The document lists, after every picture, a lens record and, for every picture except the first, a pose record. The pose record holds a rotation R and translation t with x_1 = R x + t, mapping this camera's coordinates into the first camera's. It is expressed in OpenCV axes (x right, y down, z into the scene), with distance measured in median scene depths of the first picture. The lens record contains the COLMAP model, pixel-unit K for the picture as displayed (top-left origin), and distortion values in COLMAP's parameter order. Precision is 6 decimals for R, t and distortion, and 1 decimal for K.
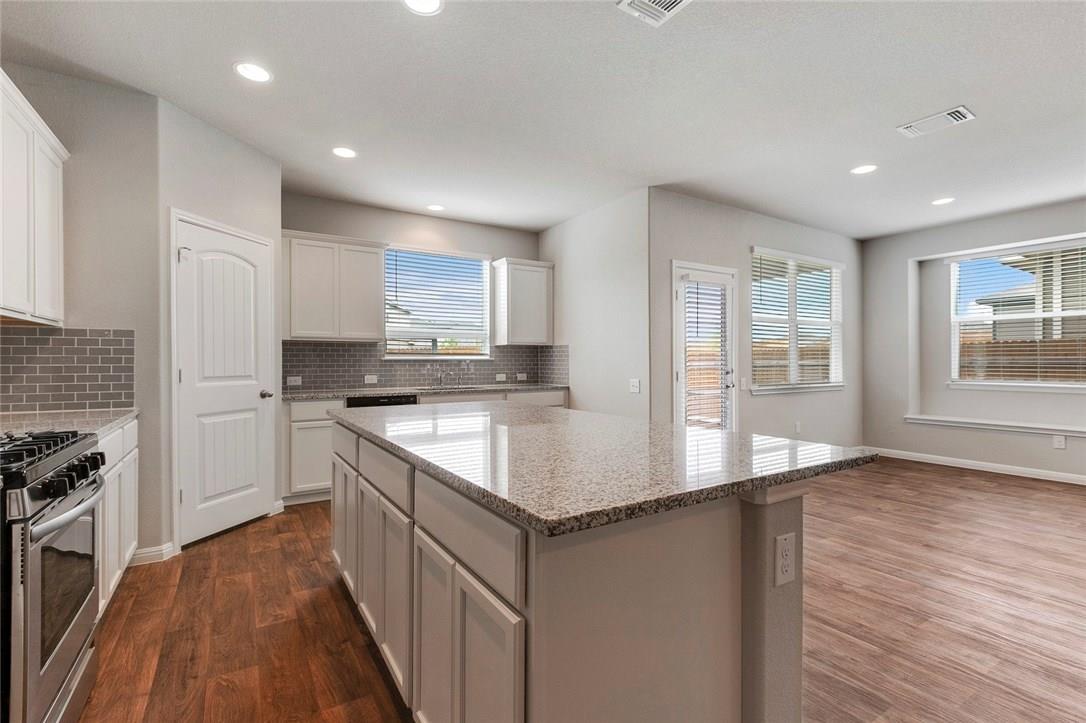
lens RADIAL K [[492.4, 0, 542.6], [0, 492.4, 358.6], [0, 0, 1]] dist [-0.000917, 0.000236]
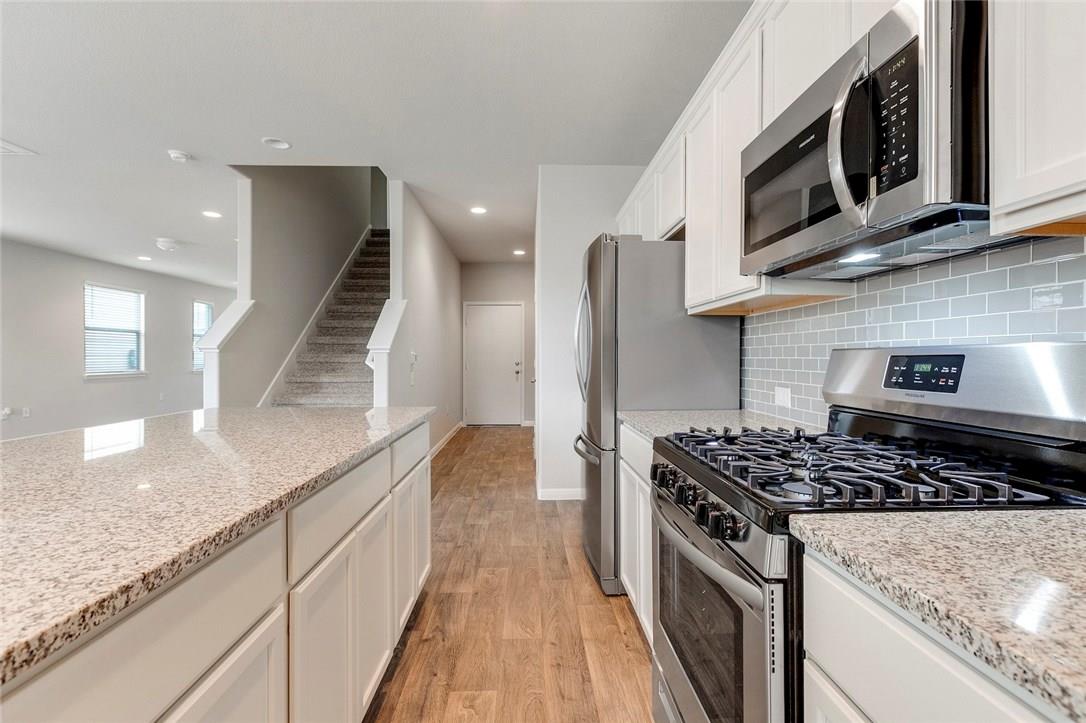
lens RADIAL K [[492.4, 0, 544.7], [0, 492.4, 362.4], [0, 0, 1]] dist [-0.000917, 0.000236]
pose [[-0.868088, -0.003626, 0.496397, -1.097079], [-0.000840, 0.999983, 0.005837, 0.014608], [-0.496409, 0.004650, -0.868076, 1.739713]]
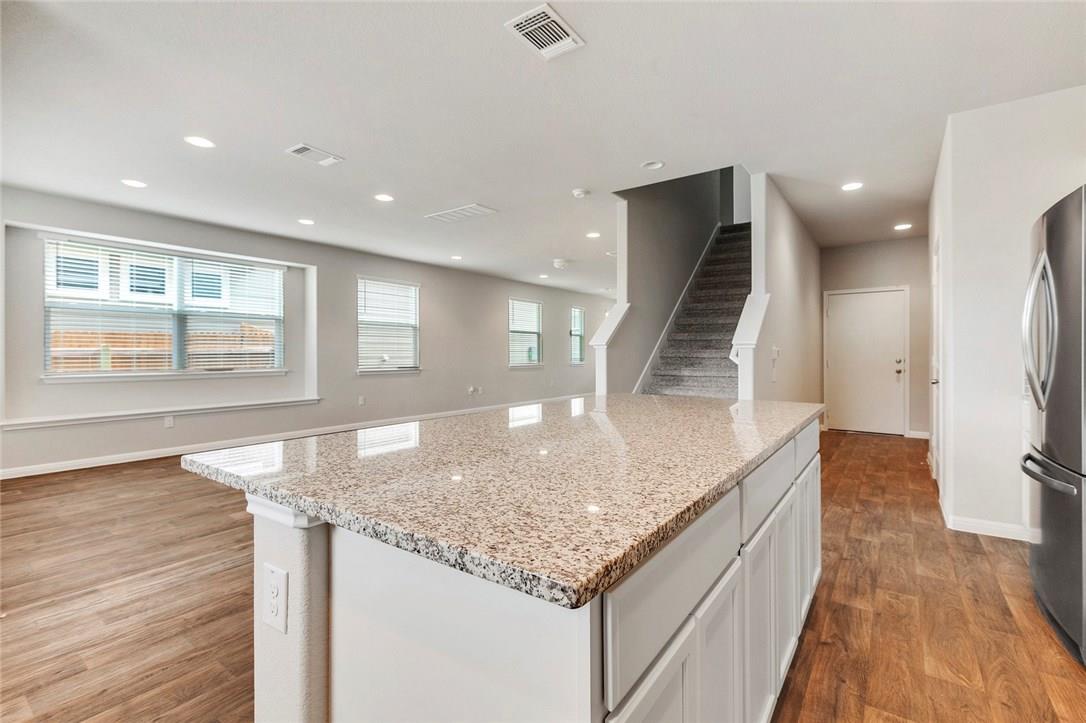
lens RADIAL K [[492.4, 0, 542.9], [0, 492.4, 354.2], [0, 0, 1]] dist [-0.000917, 0.000236]
pose [[-0.376198, -0.001331, 0.926538, -1.081857], [-0.005111, 0.999987, -0.000639, 0.018879], [-0.926525, -0.004976, -0.376200, 1.873762]]
